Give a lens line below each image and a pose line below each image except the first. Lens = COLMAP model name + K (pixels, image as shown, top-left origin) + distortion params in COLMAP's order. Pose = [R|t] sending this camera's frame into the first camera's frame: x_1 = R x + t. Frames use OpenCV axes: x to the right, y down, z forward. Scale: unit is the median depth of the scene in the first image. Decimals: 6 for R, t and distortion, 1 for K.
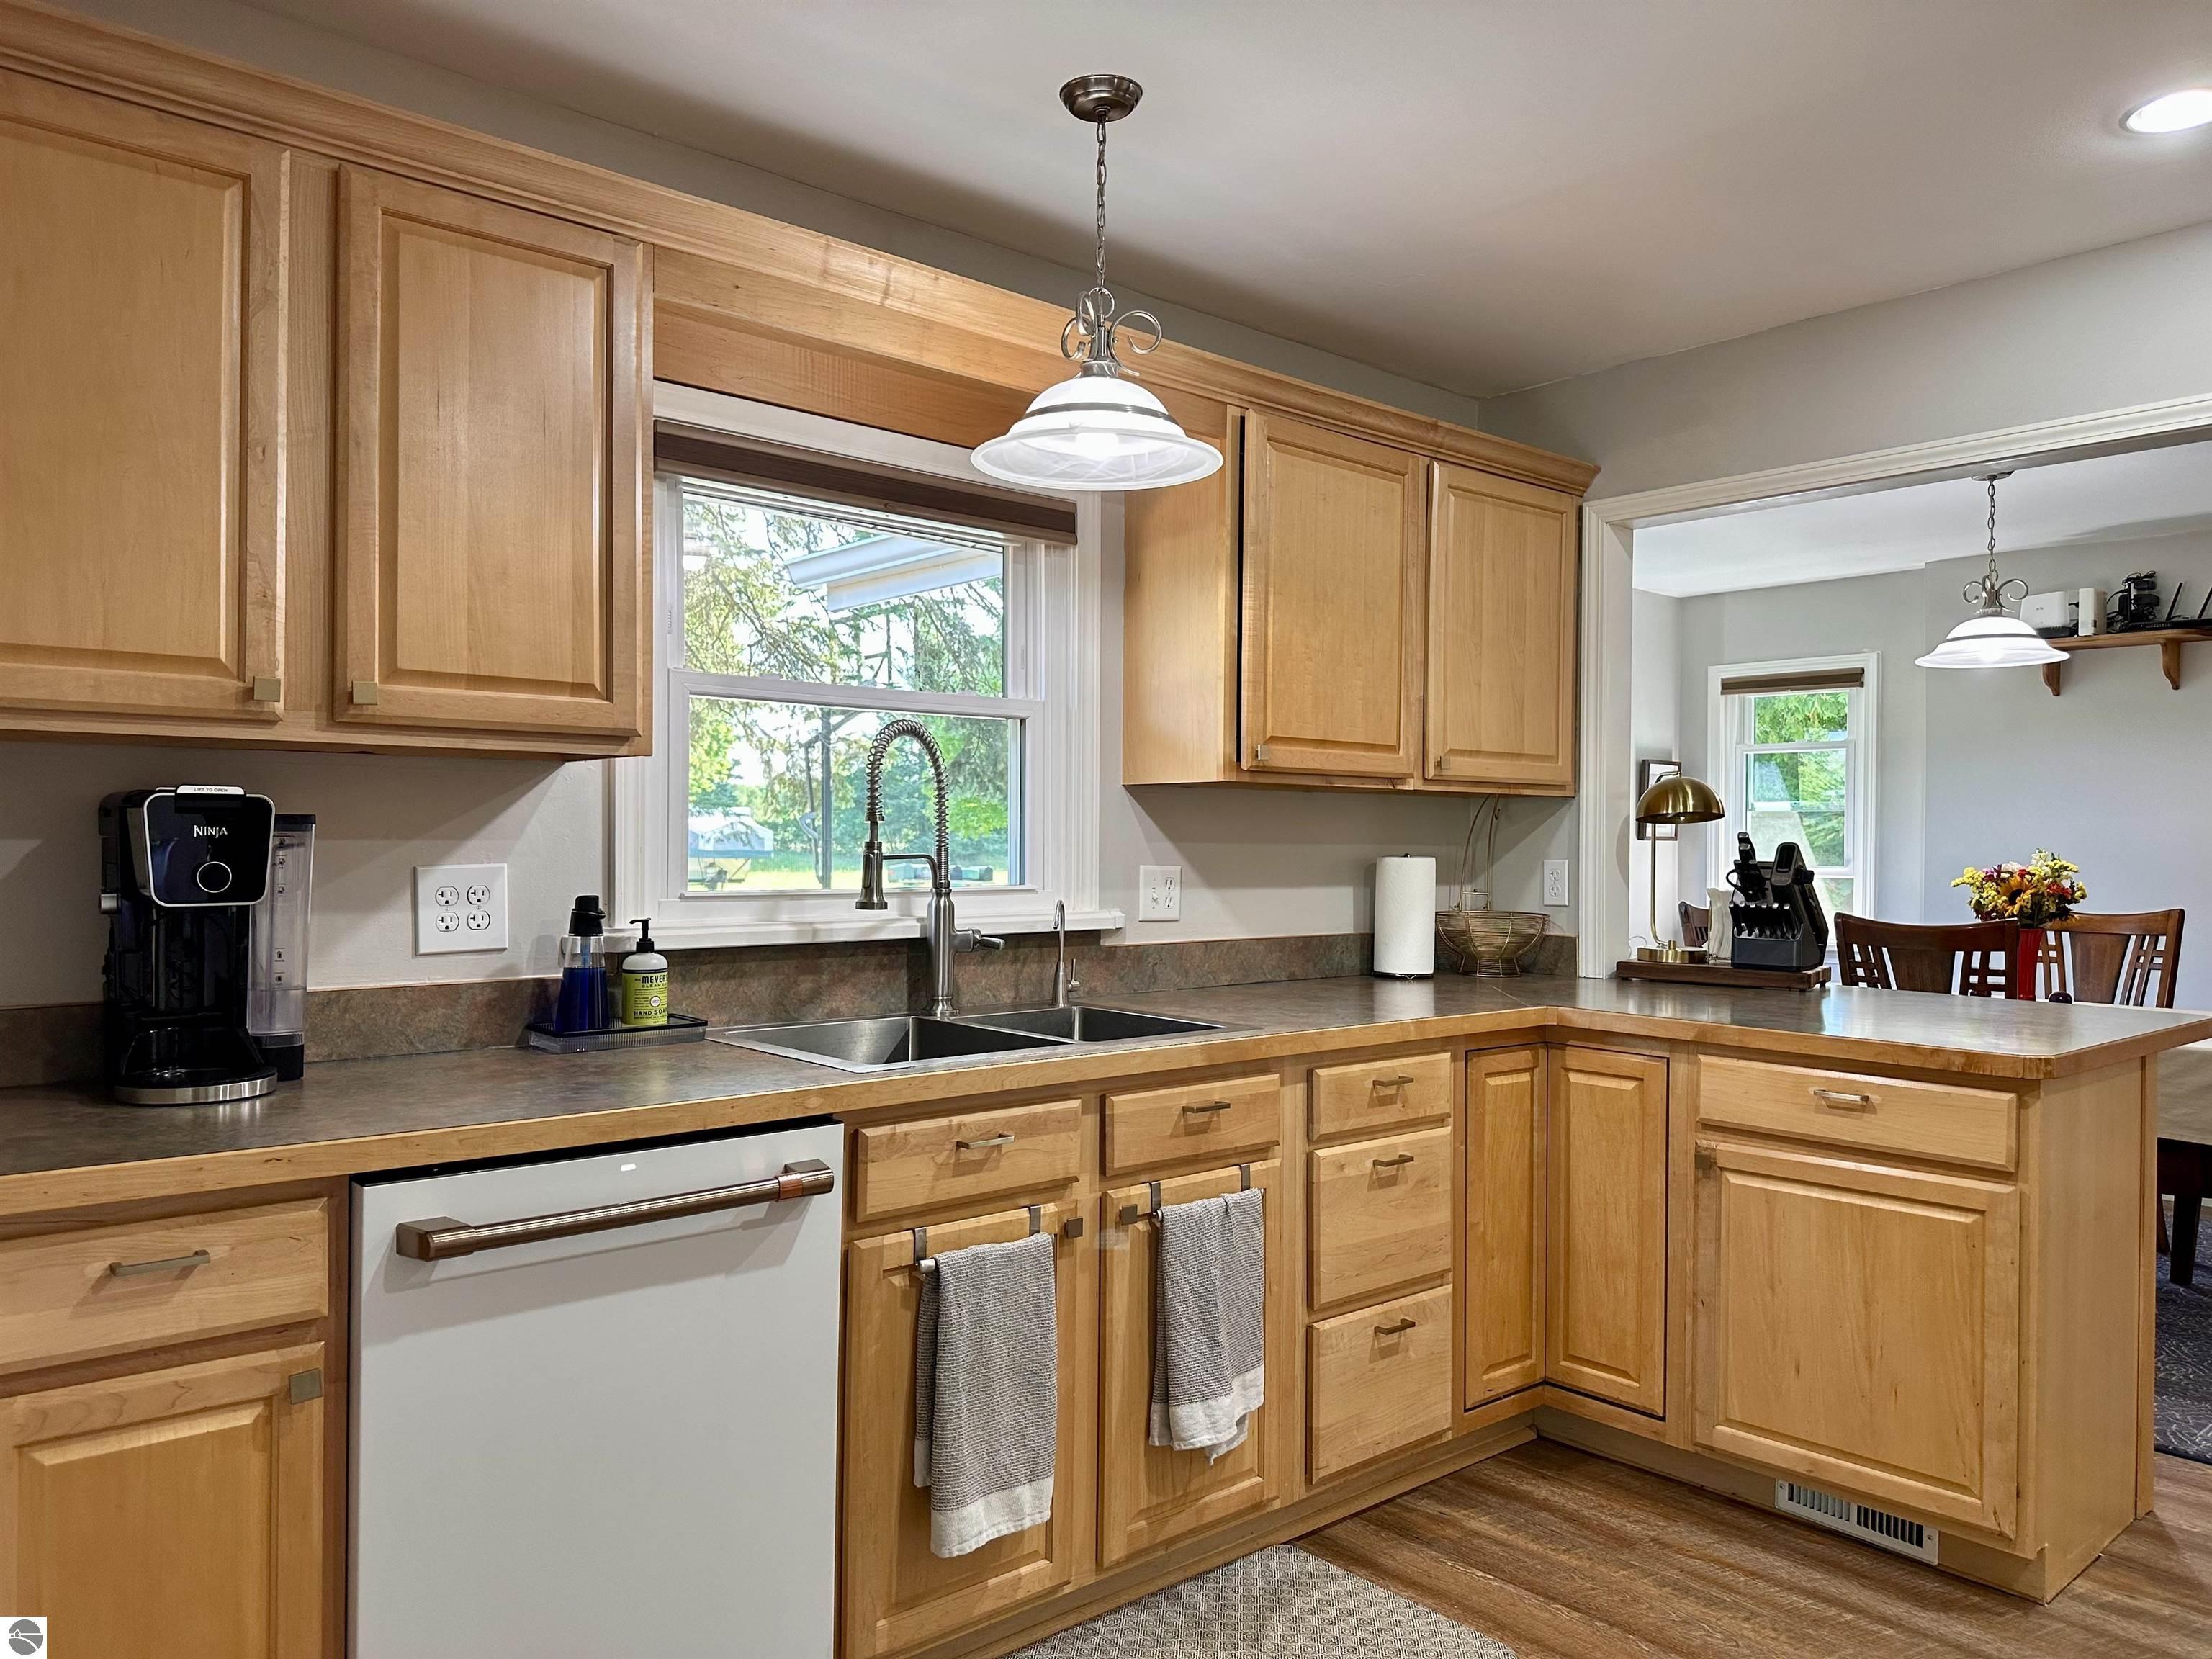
lens RADIAL K [[1562.3, 0, 1106.0], [0, 1562.3, 829.5], [0, 0, 1]] dist [0.098188, -0.150094]
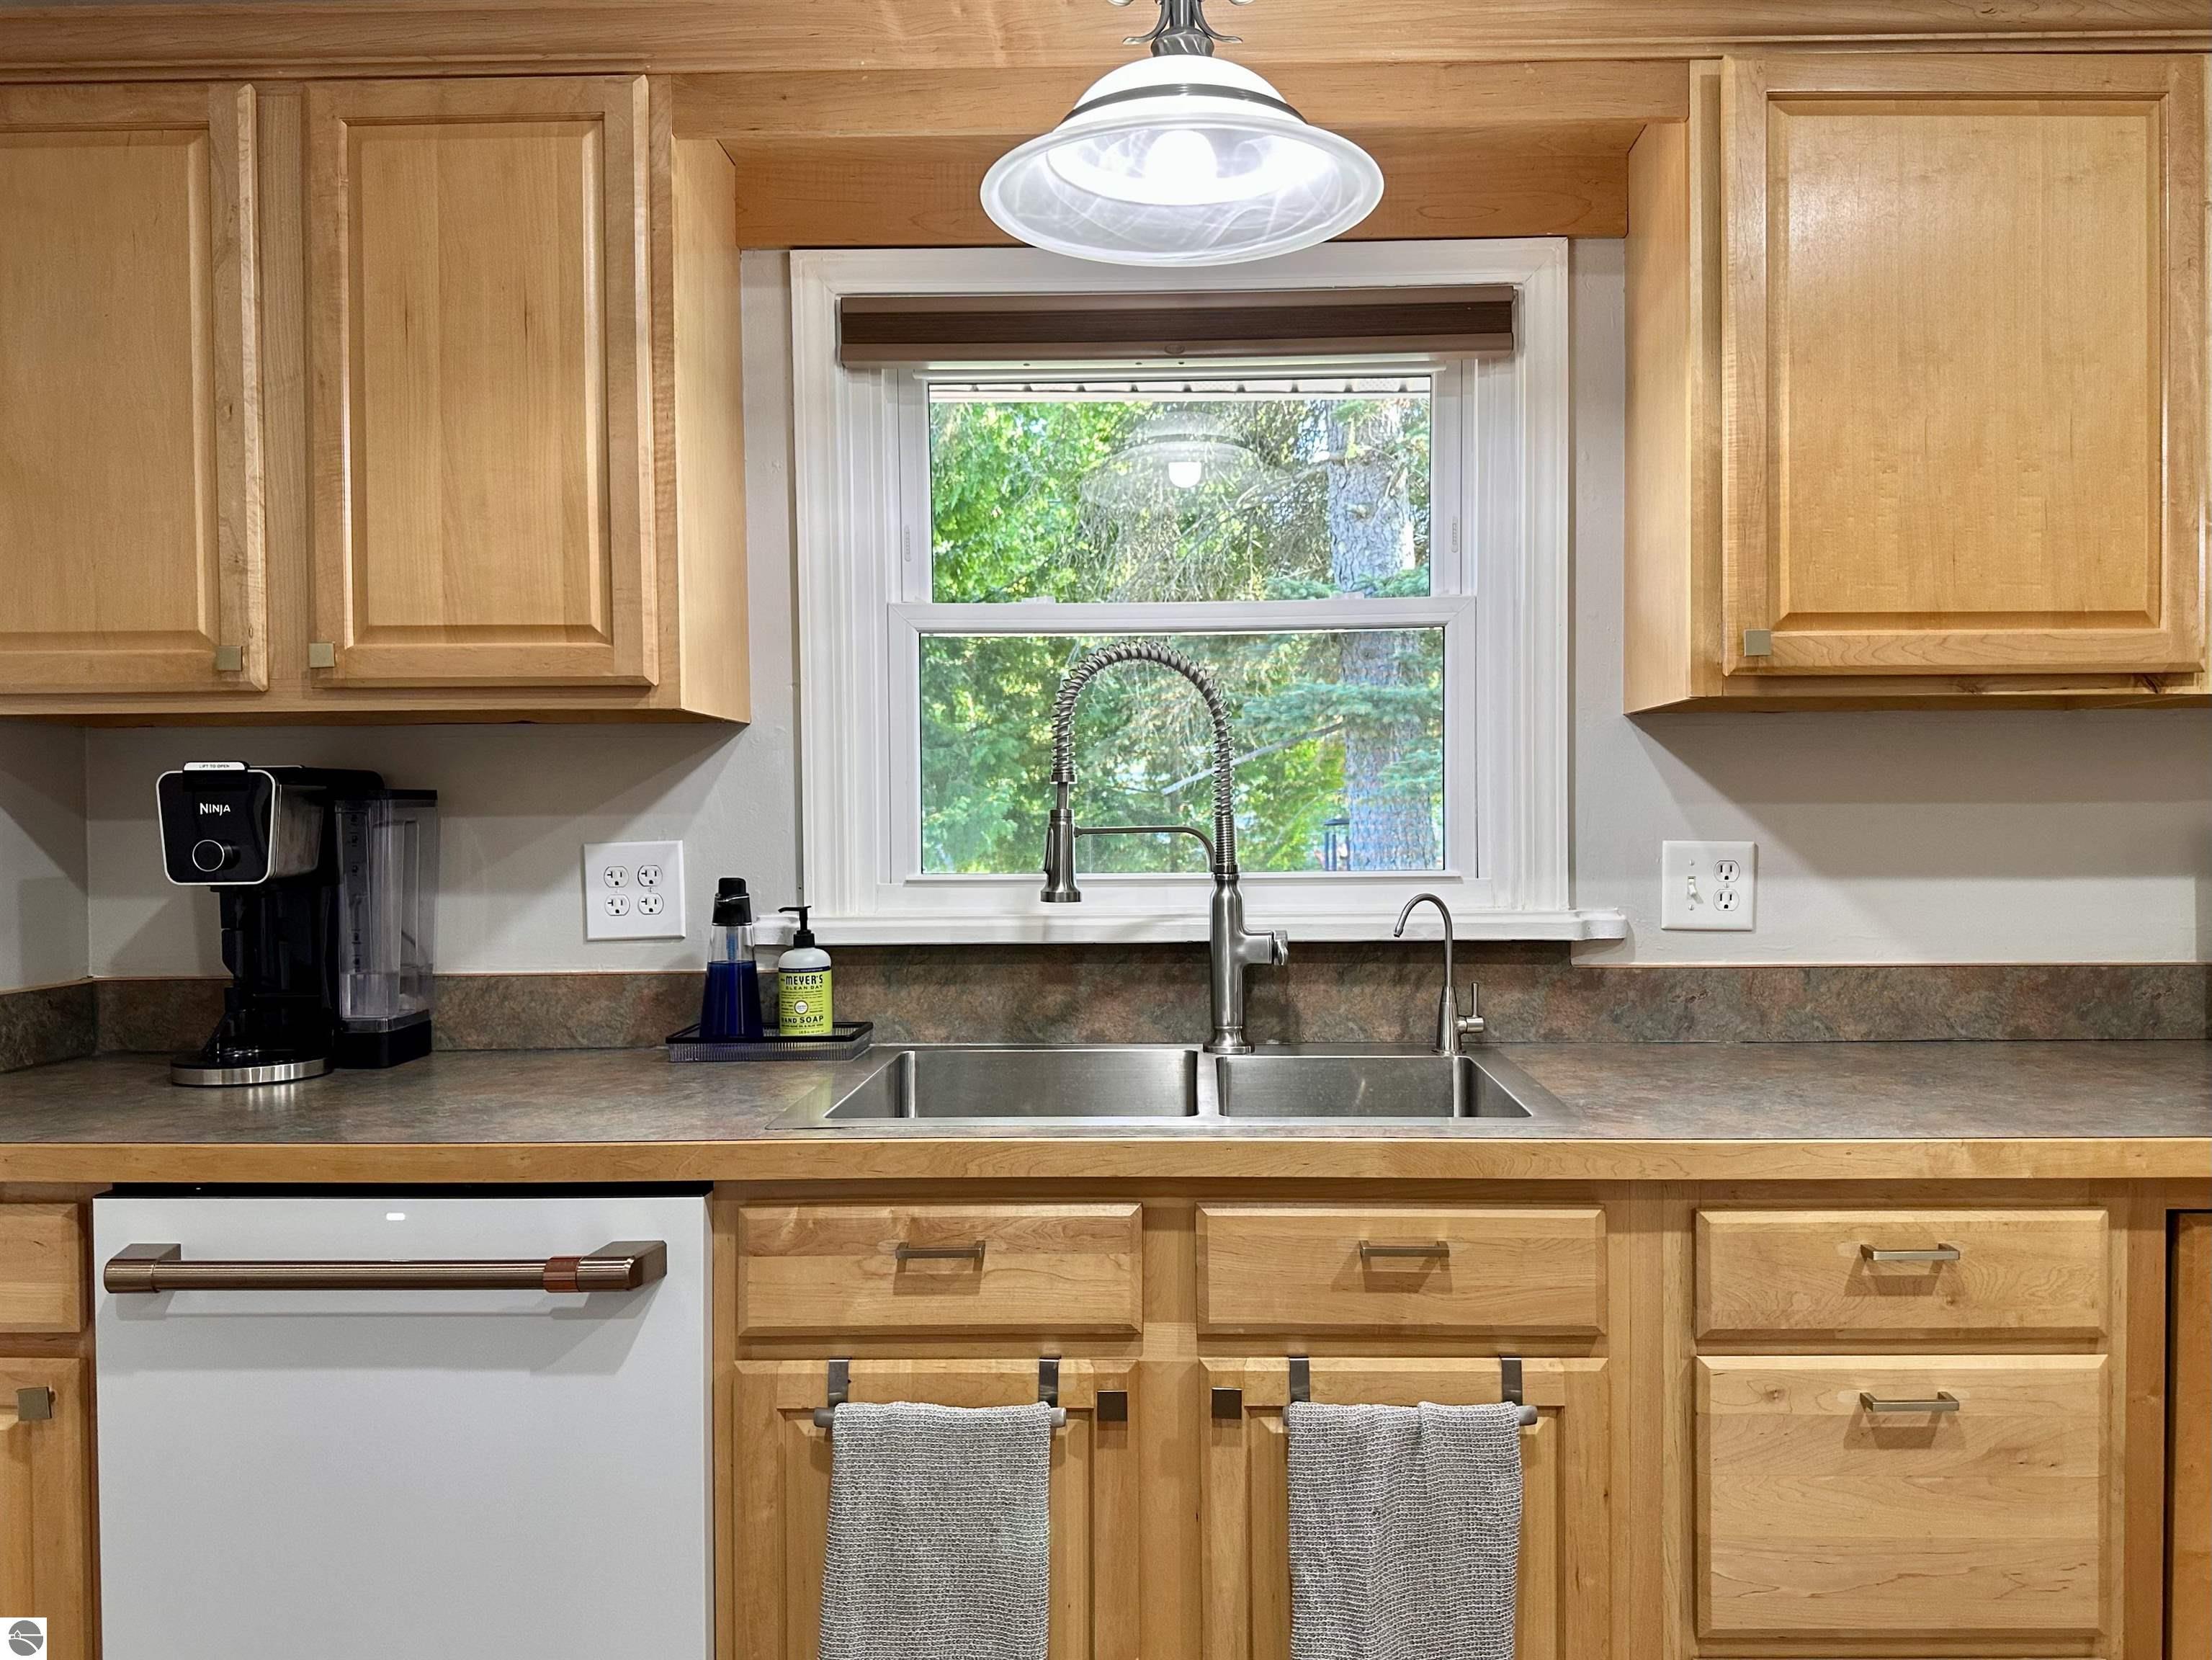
lens RADIAL K [[1656.8, 0, 1024.4], [0, 1656.8, 831.3], [0, 0, 1]] dist [0.110693, -0.186146]
pose [[0.737475, -0.006639, -0.675342, 0.392773], [0.018036, 0.999789, 0.009867, 0.010888], [0.675134, -0.019457, 0.737438, 0.447008]]
